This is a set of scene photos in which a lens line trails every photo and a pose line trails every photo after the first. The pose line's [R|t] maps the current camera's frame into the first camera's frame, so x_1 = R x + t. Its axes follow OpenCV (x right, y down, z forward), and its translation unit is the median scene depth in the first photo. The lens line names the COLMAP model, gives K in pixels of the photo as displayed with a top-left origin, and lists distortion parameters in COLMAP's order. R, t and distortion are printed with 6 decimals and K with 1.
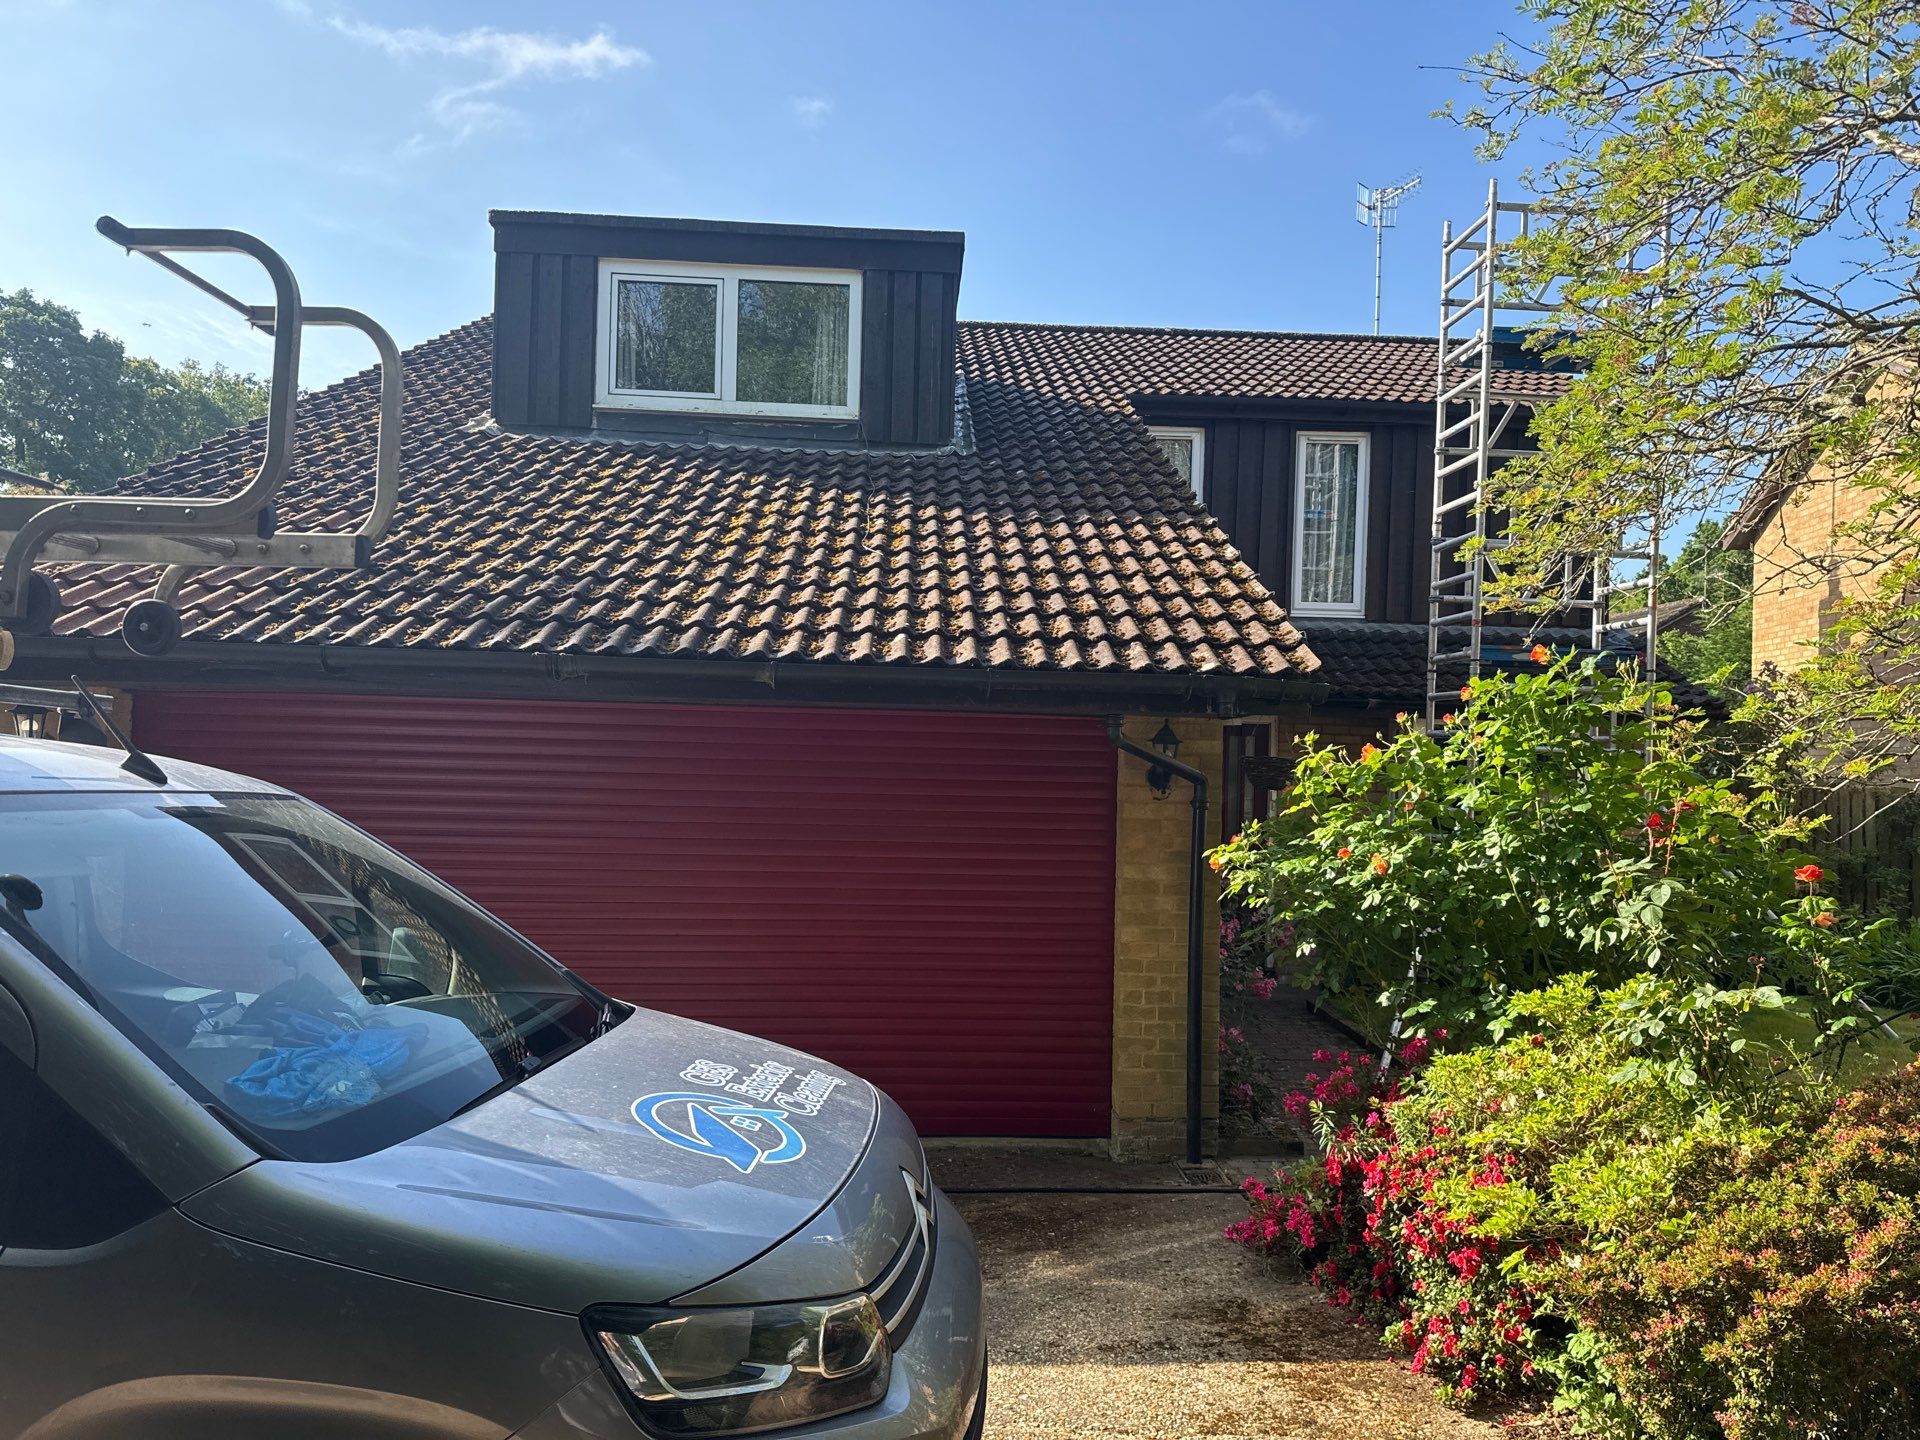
lens RADIAL K [[1346.8, 0, 952.6], [0, 1346.8, 722.5], [0, 0, 1]] dist [0.038179, -0.040513]
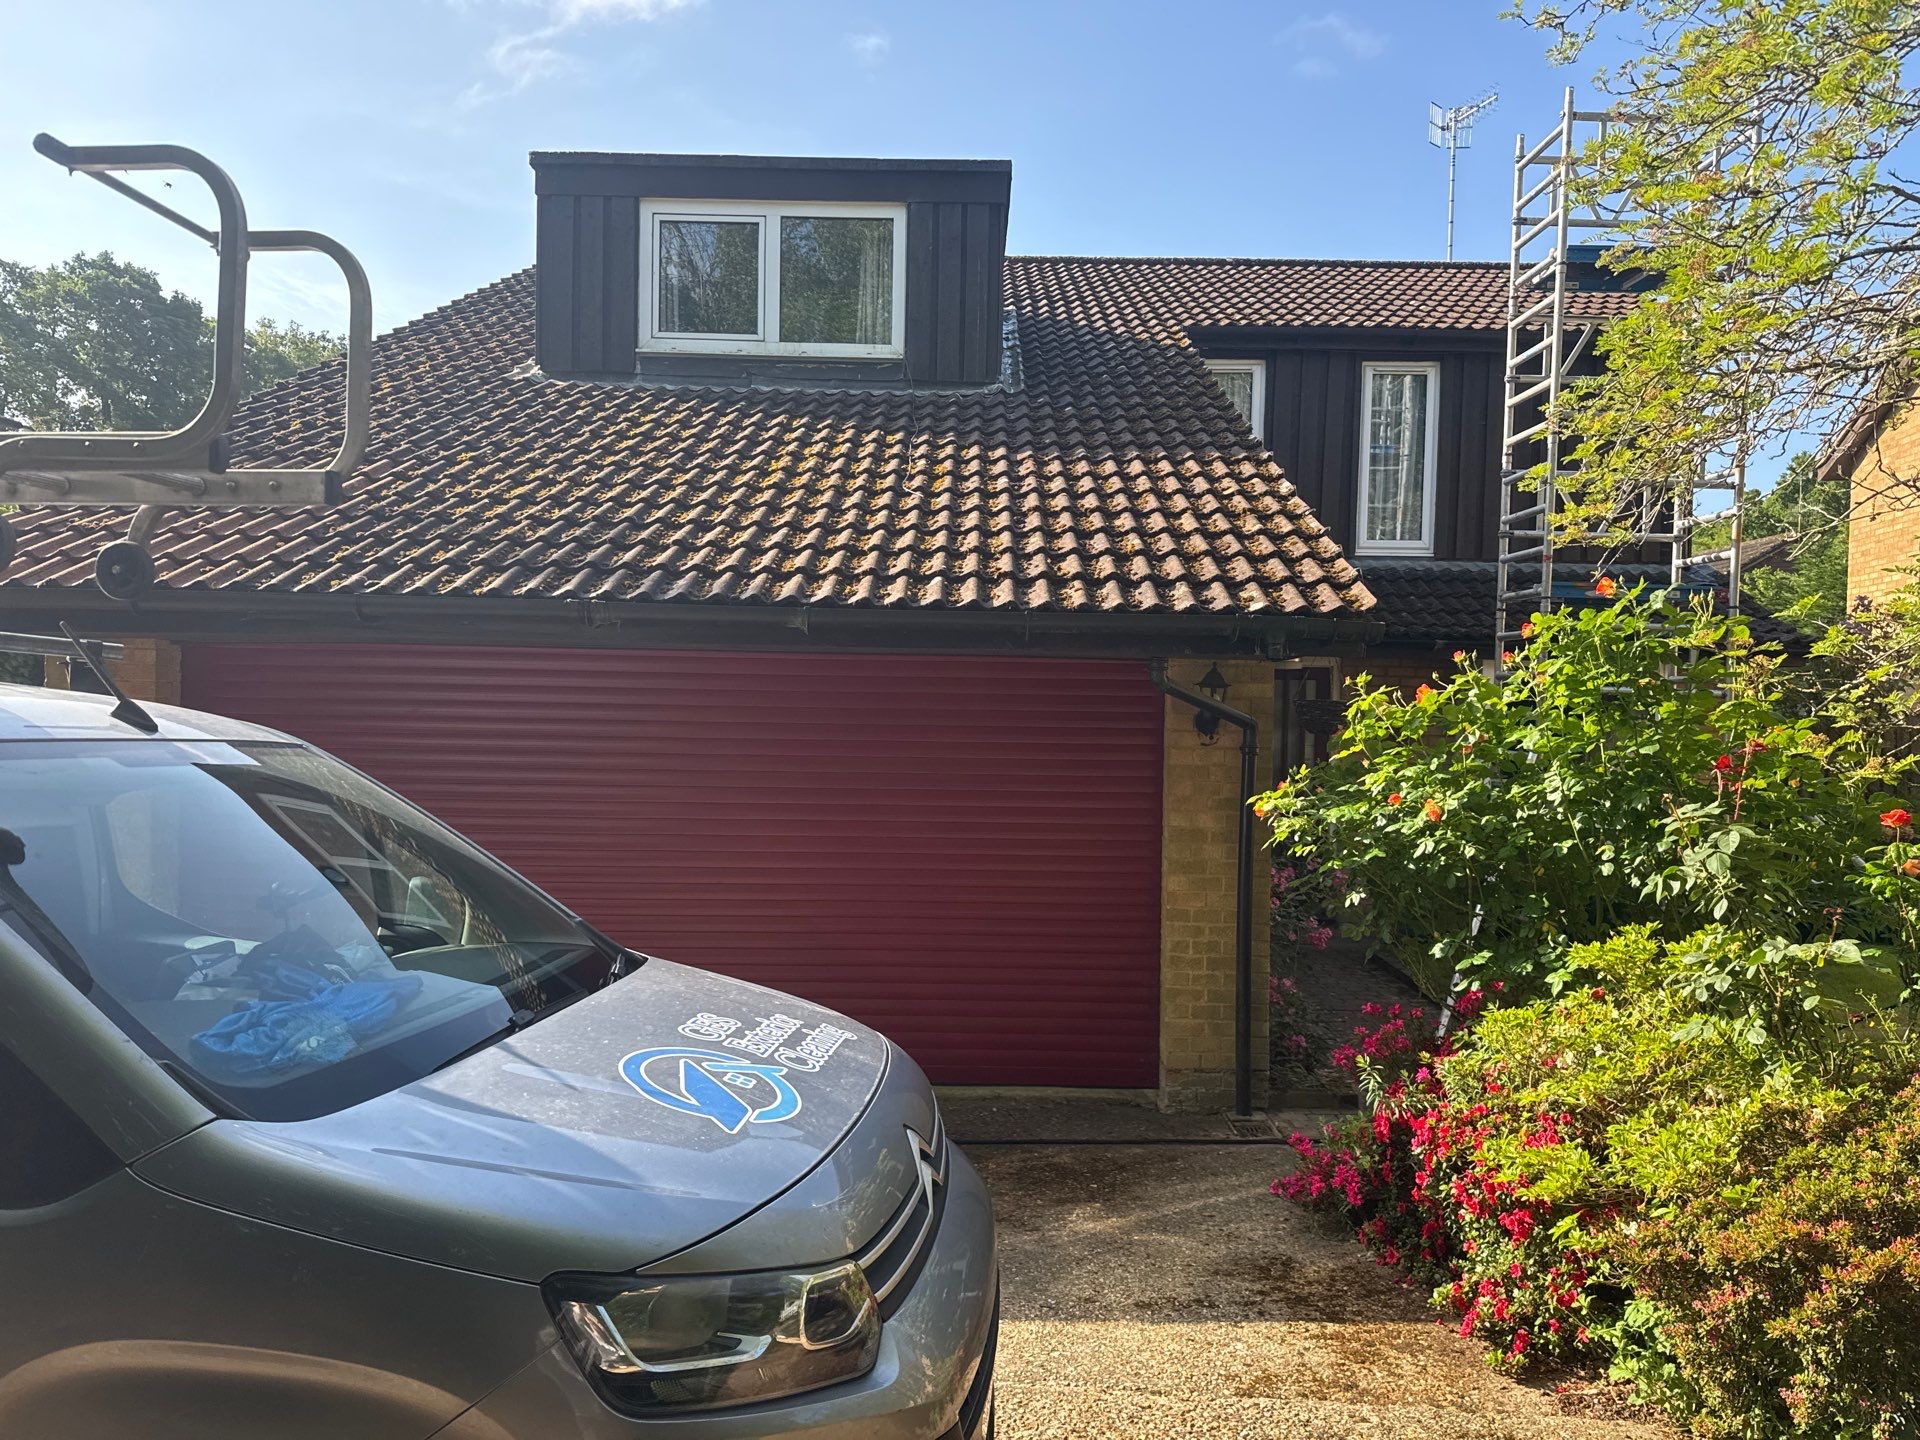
lens RADIAL K [[1337.4, 0, 960.0], [0, 1337.4, 720.0], [0, 0, 1]] dist [0.038802, -0.036294]
pose [[0.998628, -0.006684, -0.051941, 0.029838], [0.008551, 0.999322, 0.035810, 0.003912], [0.051666, -0.036205, 0.998008, 0.034820]]
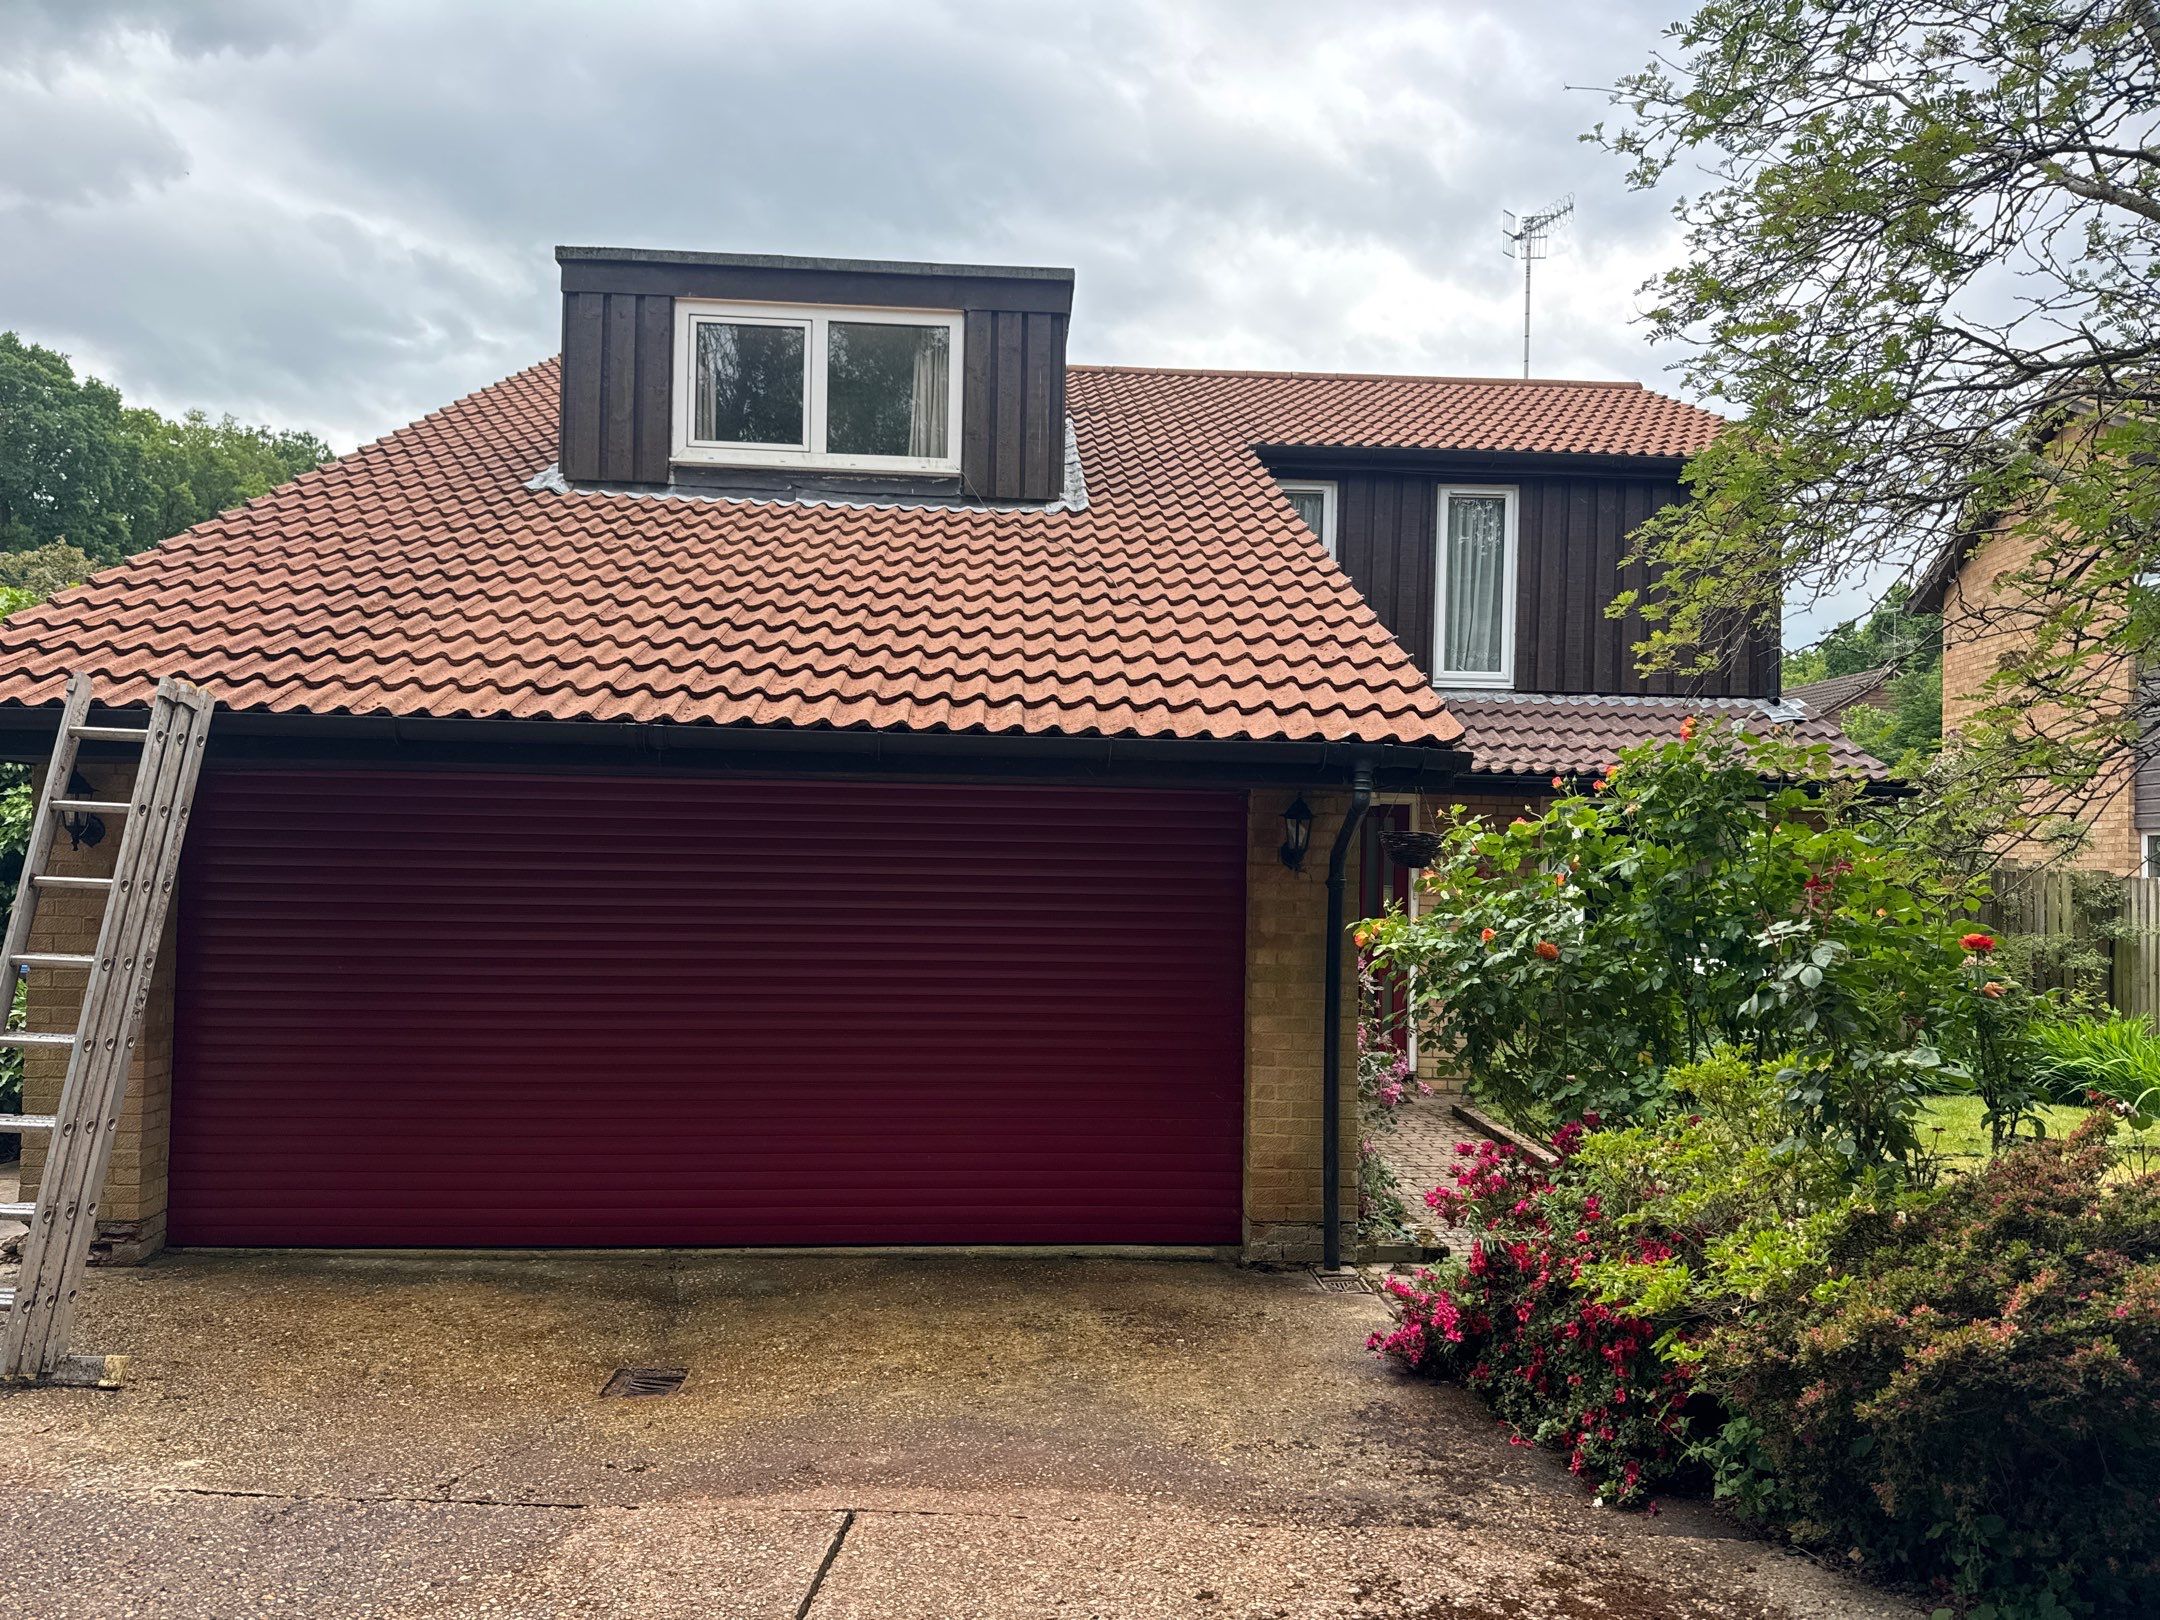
lens RADIAL K [[1546.7, 0, 1057.3], [0, 1546.7, 806.9], [0, 0, 1]] dist [0.057092, -0.057279]
pose [[0.999967, -0.006150, 0.005381, -0.015977], [0.006209, 0.999920, -0.010986, 0.021570], [-0.005313, 0.011019, 0.999925, -0.080574]]
